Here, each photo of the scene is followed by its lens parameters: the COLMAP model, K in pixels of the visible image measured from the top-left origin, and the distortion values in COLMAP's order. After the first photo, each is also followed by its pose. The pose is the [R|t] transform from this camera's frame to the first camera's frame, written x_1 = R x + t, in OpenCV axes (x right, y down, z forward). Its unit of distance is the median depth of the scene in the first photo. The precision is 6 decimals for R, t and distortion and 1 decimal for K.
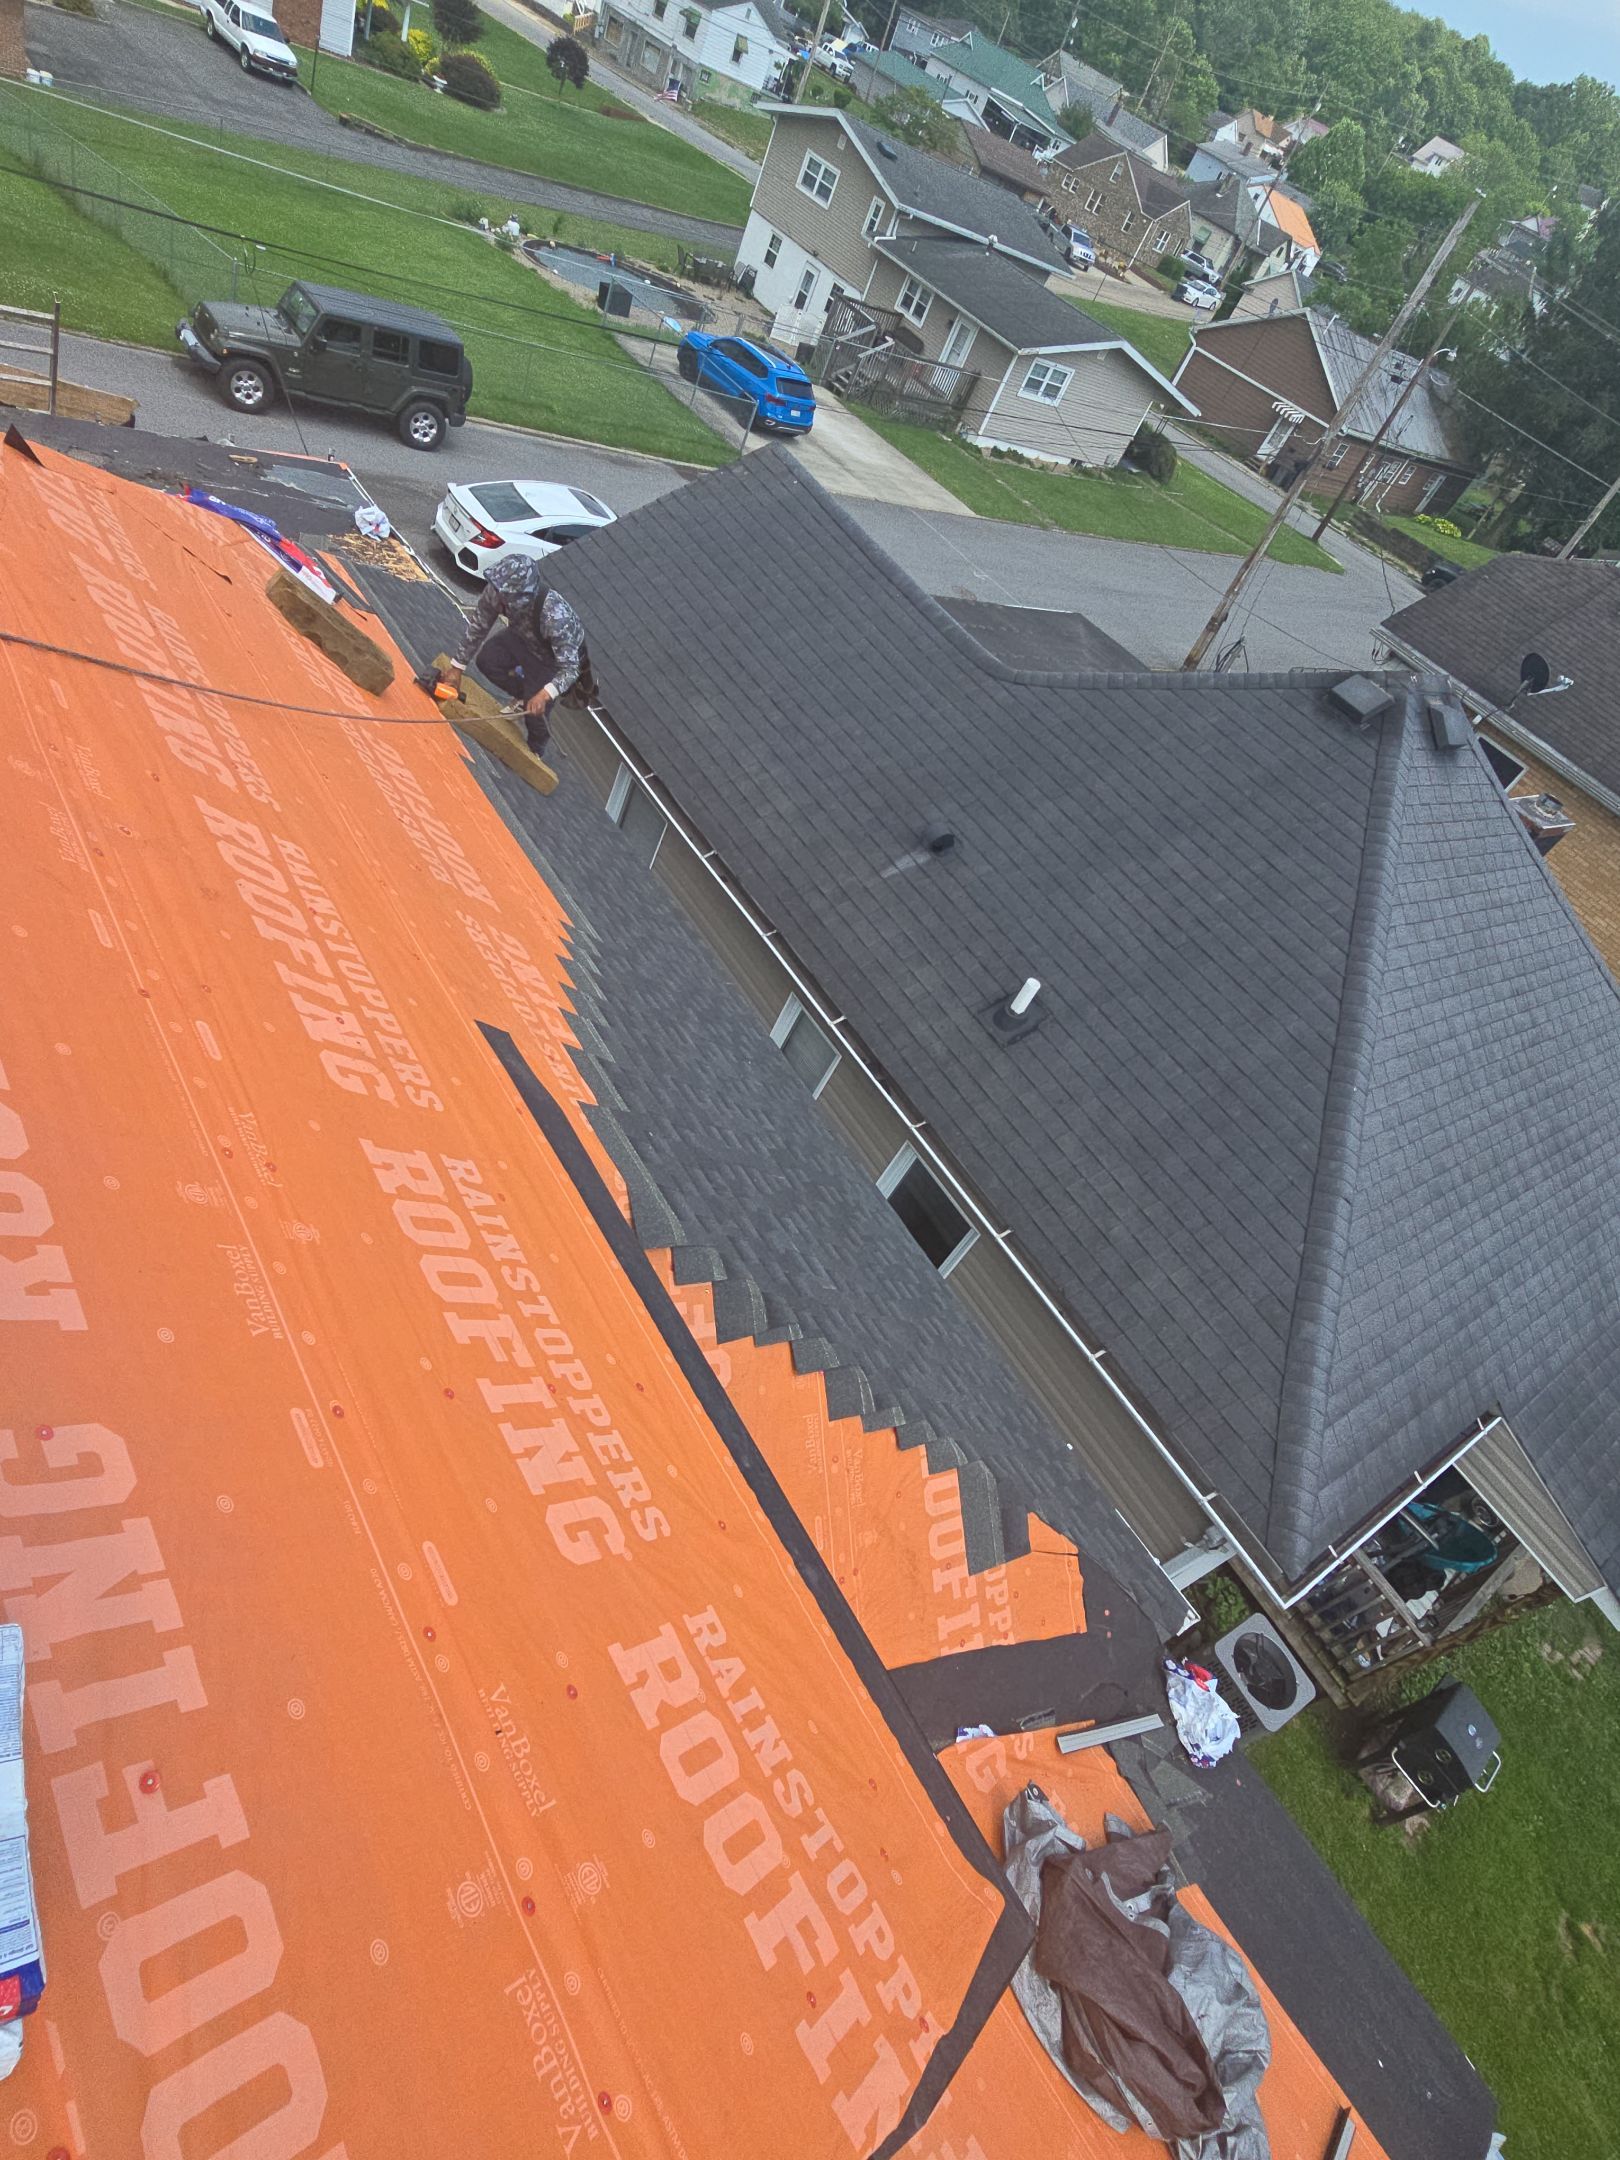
lens RADIAL K [[1180.2, 0, 810.0], [0, 1180.2, 1080.0], [0, 0, 1]] dist [0.001055, -0.000939]
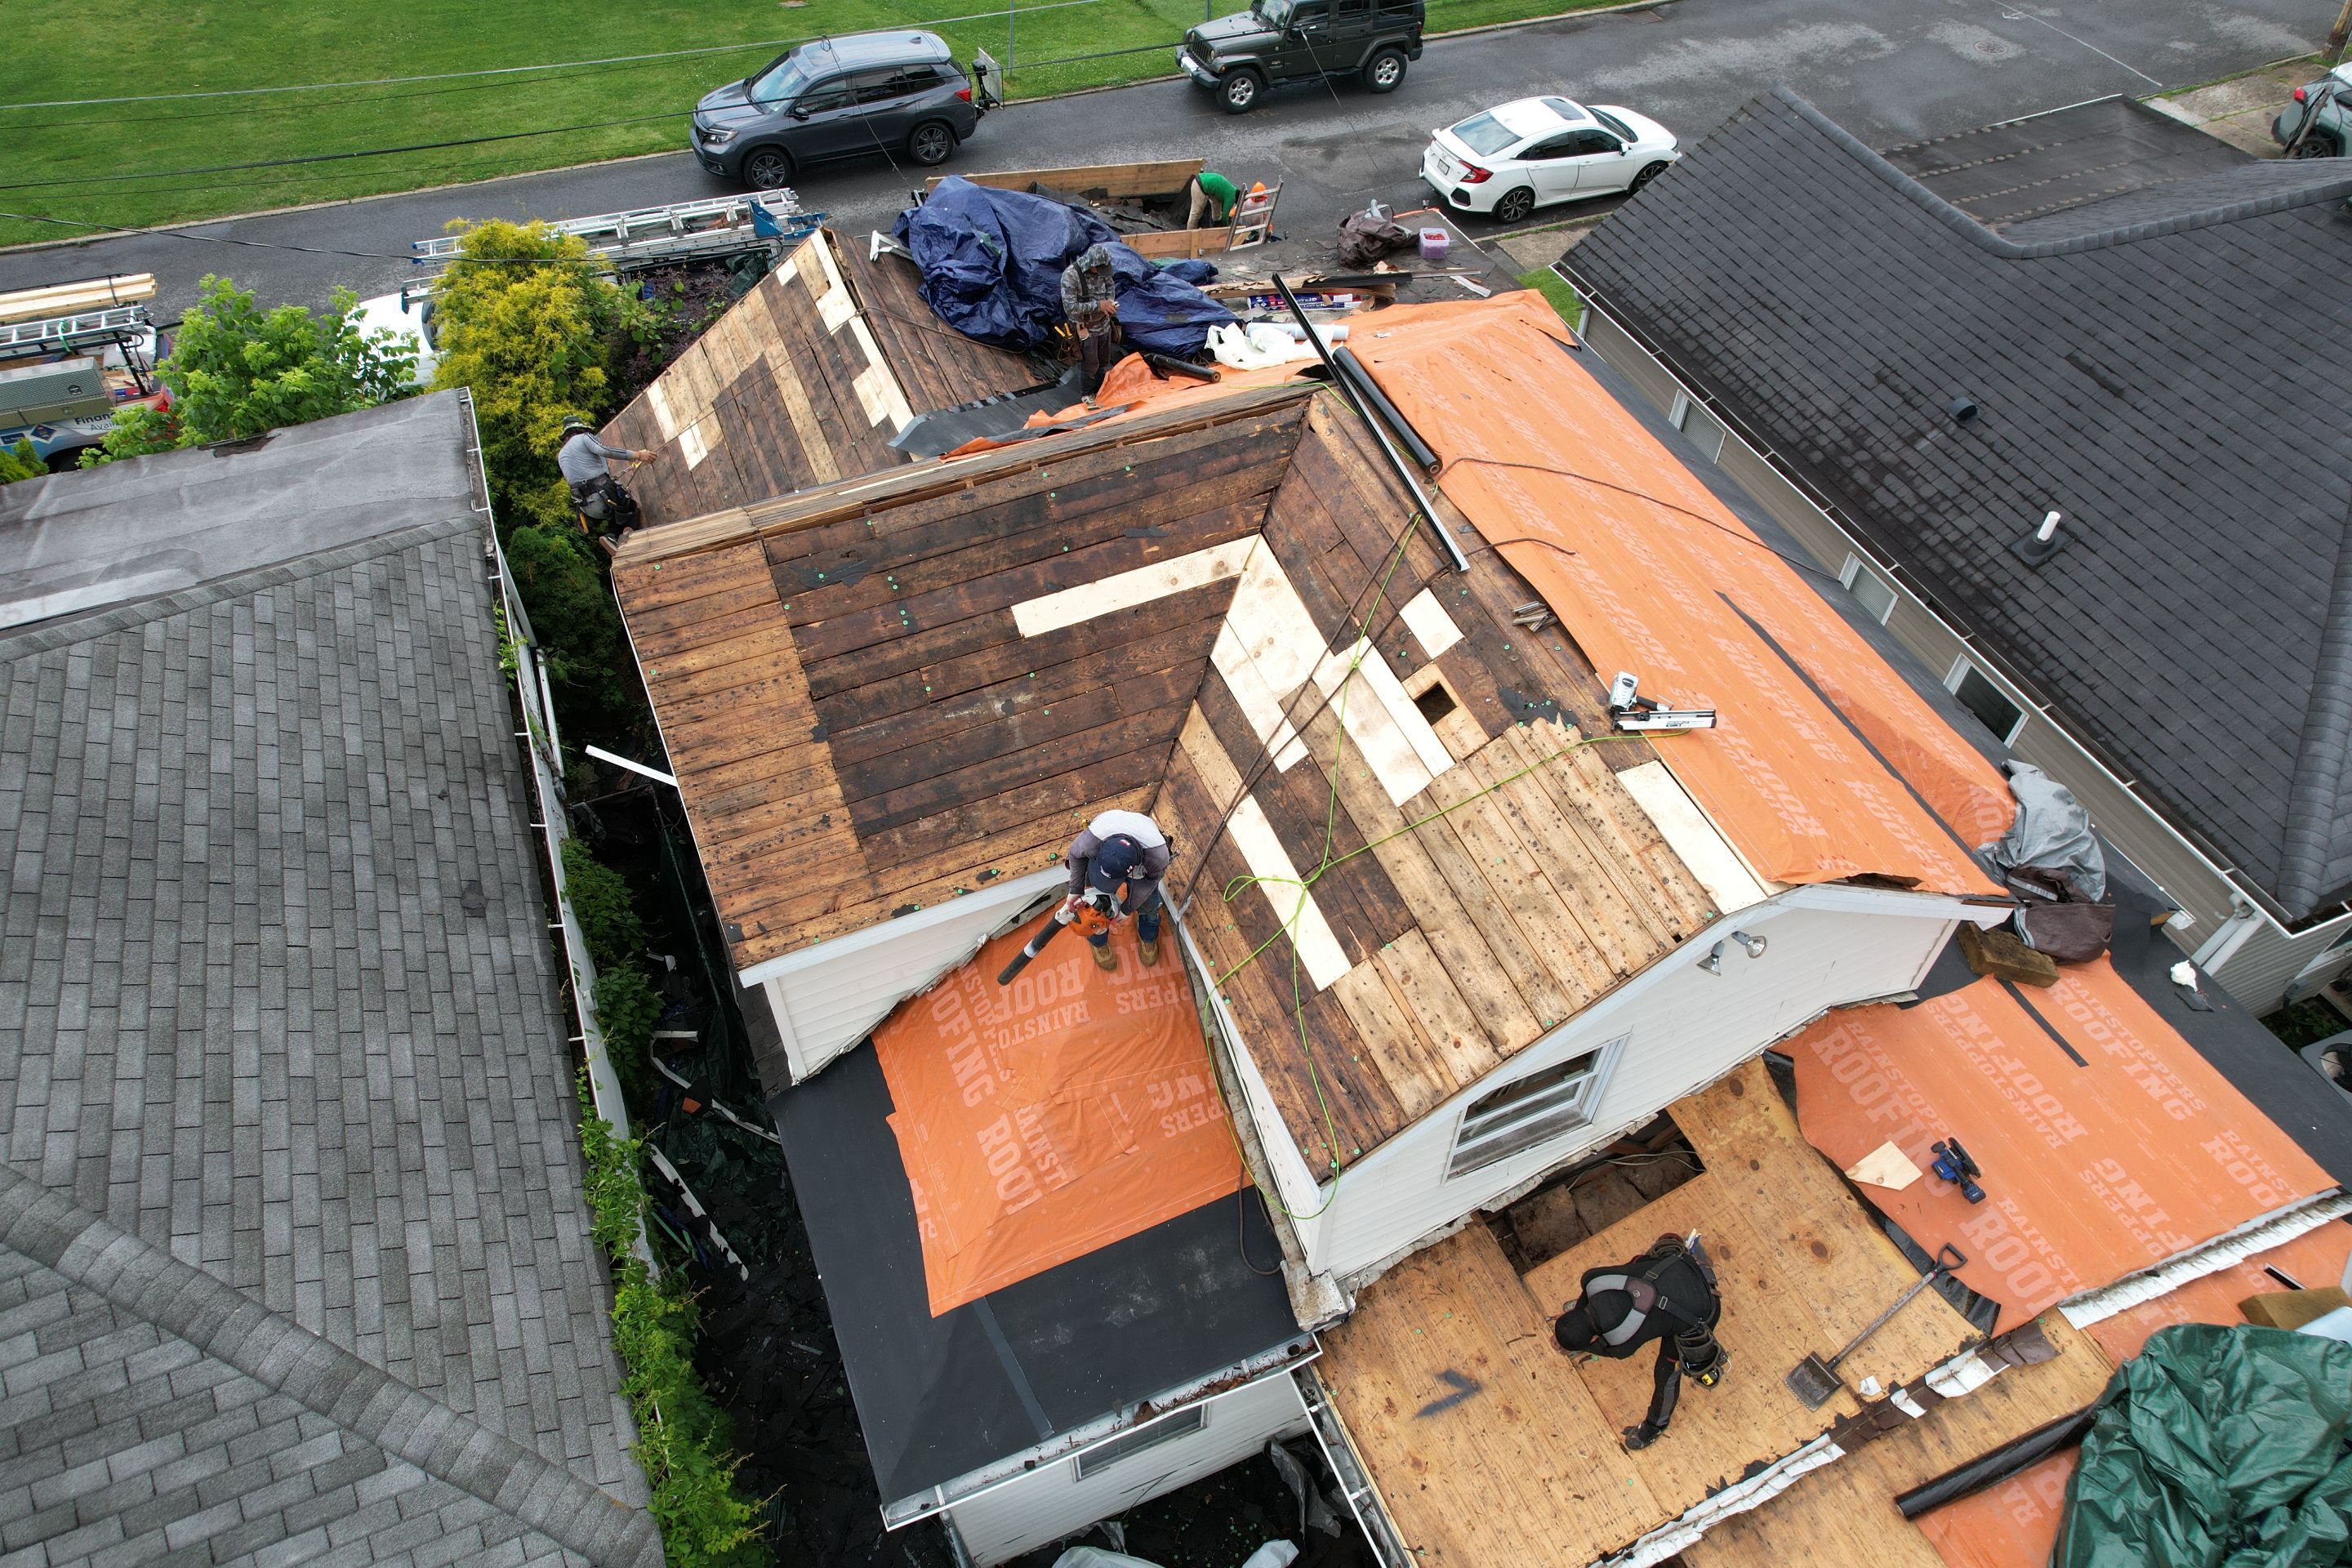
lens RADIAL K [[1503.7, 0, 1173.5], [0, 1503.7, 793.5], [0, 0, 1]] dist [-0.093071, 0.085280]
pose [[0.902034, -0.099286, -0.420092, -0.006833], [0.123395, 0.991888, 0.030532, 0.010418], [0.413653, -0.079378, 0.906968, -0.176663]]
